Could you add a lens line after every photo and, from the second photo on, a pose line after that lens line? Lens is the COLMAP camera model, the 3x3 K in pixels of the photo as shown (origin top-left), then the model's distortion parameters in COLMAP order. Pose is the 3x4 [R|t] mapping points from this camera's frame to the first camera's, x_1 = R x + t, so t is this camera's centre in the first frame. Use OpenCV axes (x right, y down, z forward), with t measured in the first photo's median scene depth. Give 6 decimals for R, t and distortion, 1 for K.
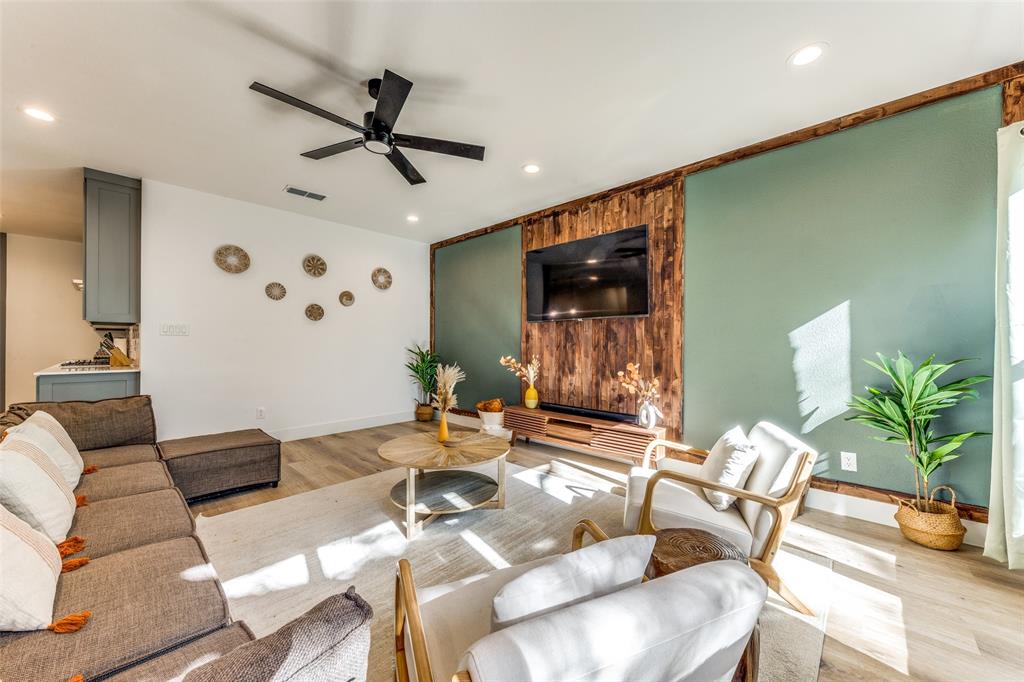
lens RADIAL K [[376.9, 0, 508.8], [0, 376.9, 346.4], [0, 0, 1]] dist [0.002680, -0.000425]
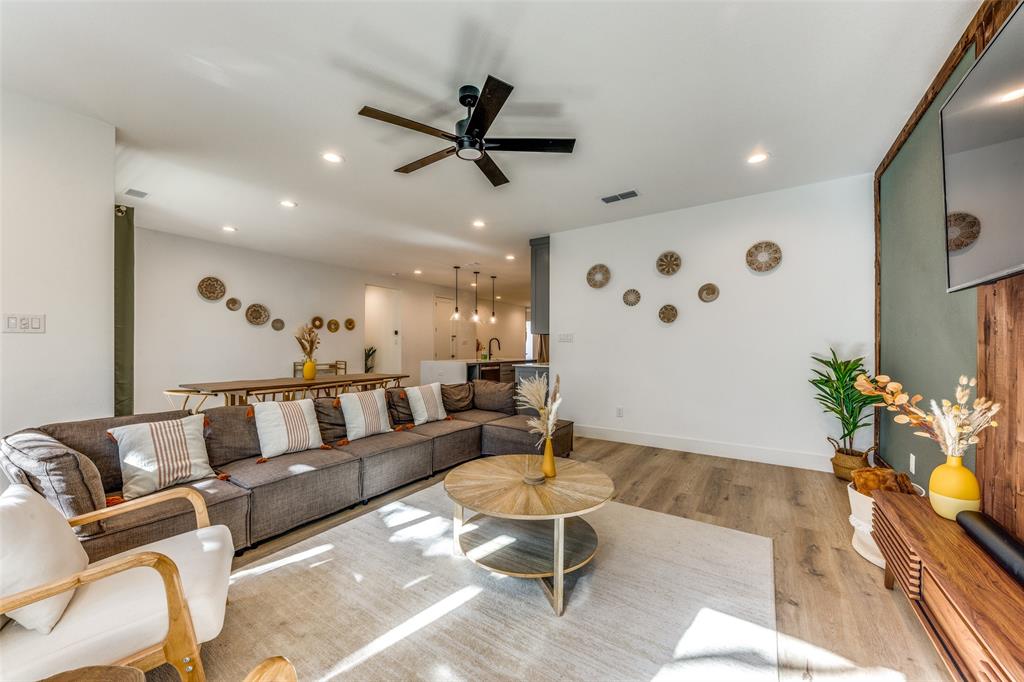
lens RADIAL K [[376.9, 0, 506.9], [0, 376.9, 346.1], [0, 0, 1]] dist [0.002680, -0.000425]
pose [[0.166982, -0.006788, -0.985937, 0.380303], [-0.006860, 0.999944, -0.008046, -0.001372], [0.985936, 0.008107, 0.166926, 0.530822]]
